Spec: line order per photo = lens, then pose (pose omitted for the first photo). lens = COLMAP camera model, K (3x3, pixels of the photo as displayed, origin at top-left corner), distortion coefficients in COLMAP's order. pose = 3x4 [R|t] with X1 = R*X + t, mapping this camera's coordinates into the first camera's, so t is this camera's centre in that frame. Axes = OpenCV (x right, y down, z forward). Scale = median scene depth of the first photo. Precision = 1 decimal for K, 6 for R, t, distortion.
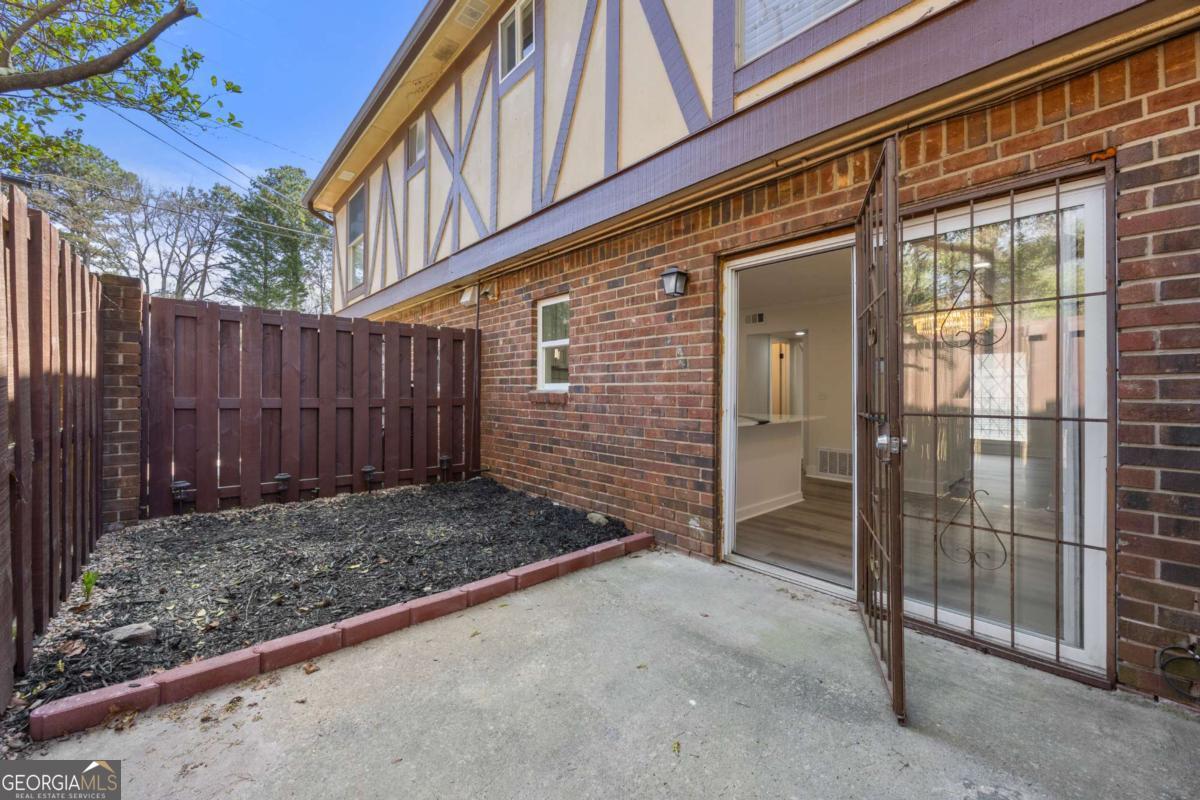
lens RADIAL K [[459.9, 0, 597.2], [0, 459.9, 387.3], [0, 0, 1]] dist [-0.004698, -0.000132]
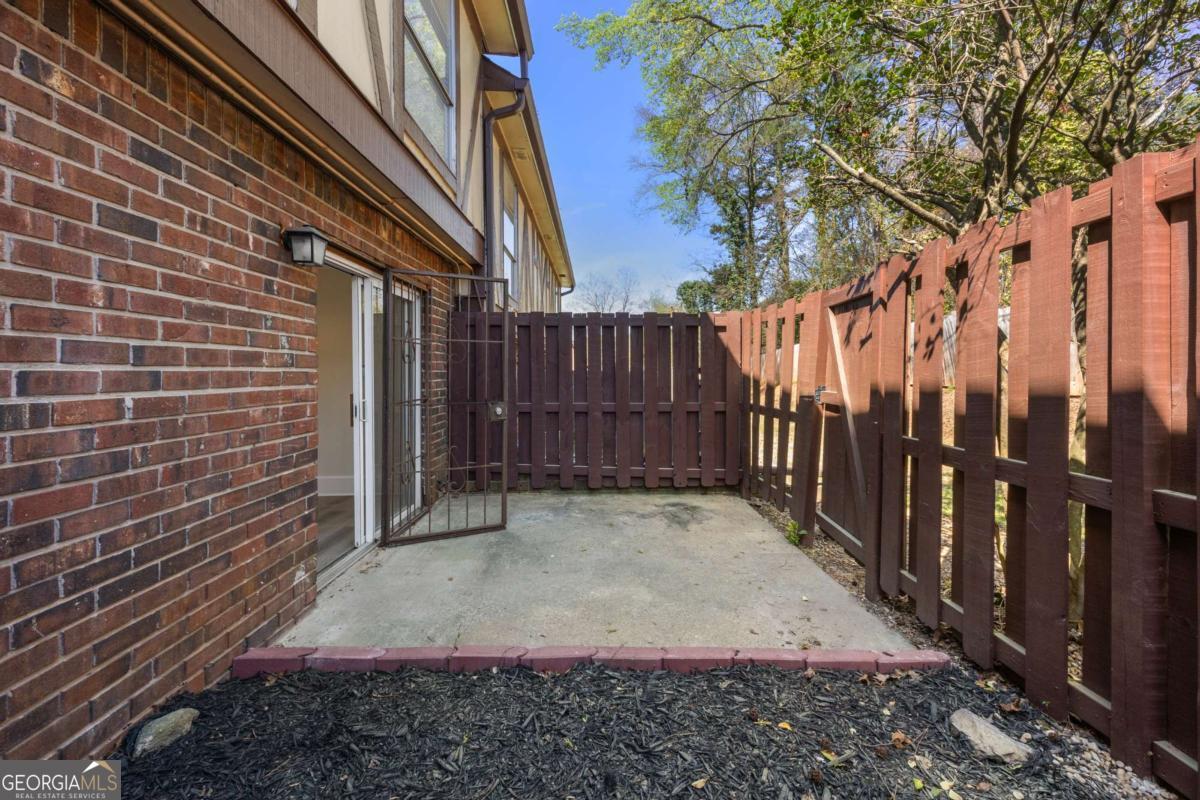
lens RADIAL K [[459.9, 0, 597.2], [0, 459.9, 387.3], [0, 0, 1]] dist [-0.004698, -0.000132]
pose [[-0.730156, -0.018924, 0.683018, -0.600120], [-0.000209, 0.999623, 0.027474, -0.027175], [-0.683280, 0.019917, -0.729884, 1.122306]]
